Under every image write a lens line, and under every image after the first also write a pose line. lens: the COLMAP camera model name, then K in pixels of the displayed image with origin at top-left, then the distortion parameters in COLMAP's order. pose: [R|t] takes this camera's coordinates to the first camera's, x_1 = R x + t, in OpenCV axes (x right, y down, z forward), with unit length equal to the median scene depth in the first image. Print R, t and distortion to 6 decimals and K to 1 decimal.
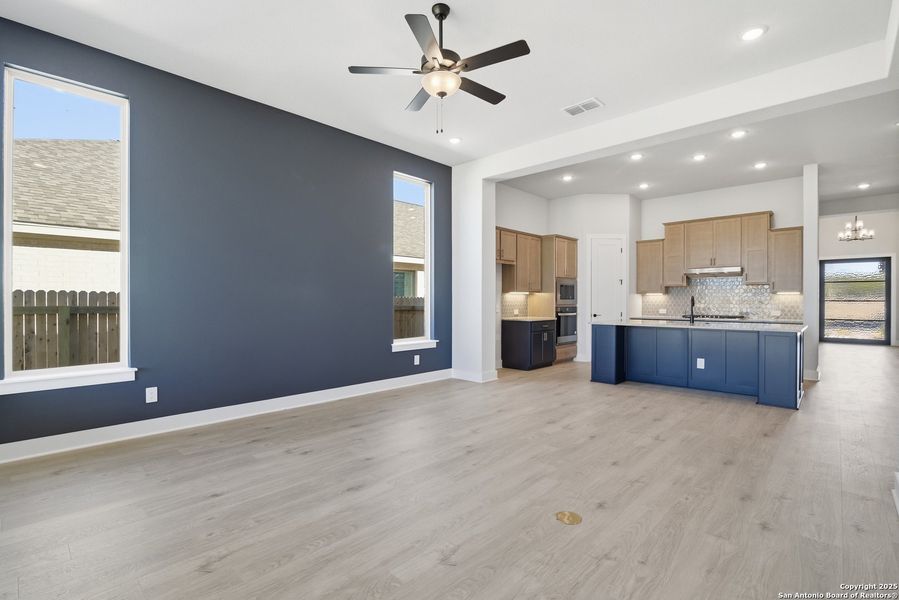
lens RADIAL K [[424.1, 0, 442.4], [0, 424.1, 302.6], [0, 0, 1]] dist [-0.015301, -0.001175]
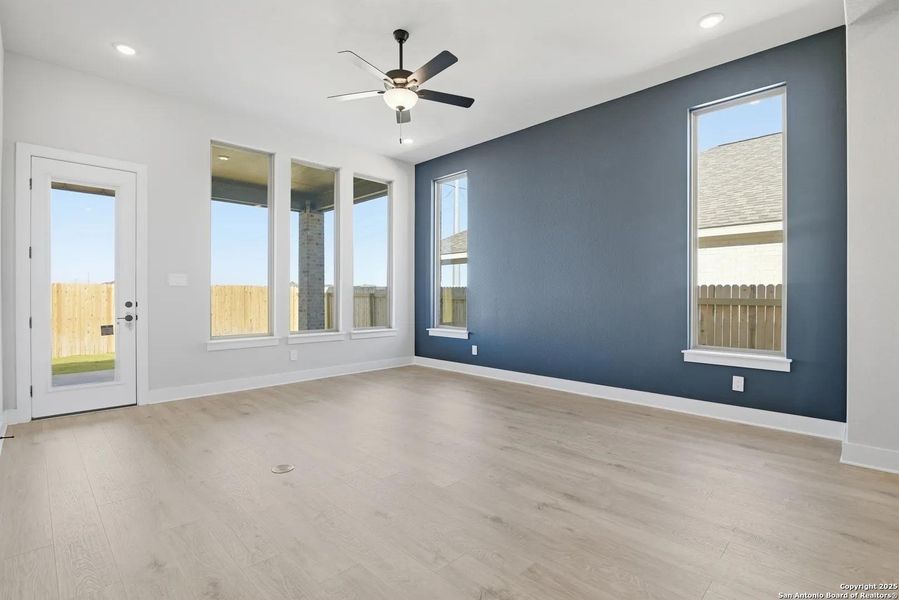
lens RADIAL K [[424.1, 0, 447.4], [0, 424.1, 298.7], [0, 0, 1]] dist [-0.015301, -0.001175]
pose [[-0.026627, 0.008315, -0.999611, 0.578318], [-0.004567, 0.999954, 0.008439, 0.006266], [0.999635, 0.004790, -0.026588, 0.586978]]
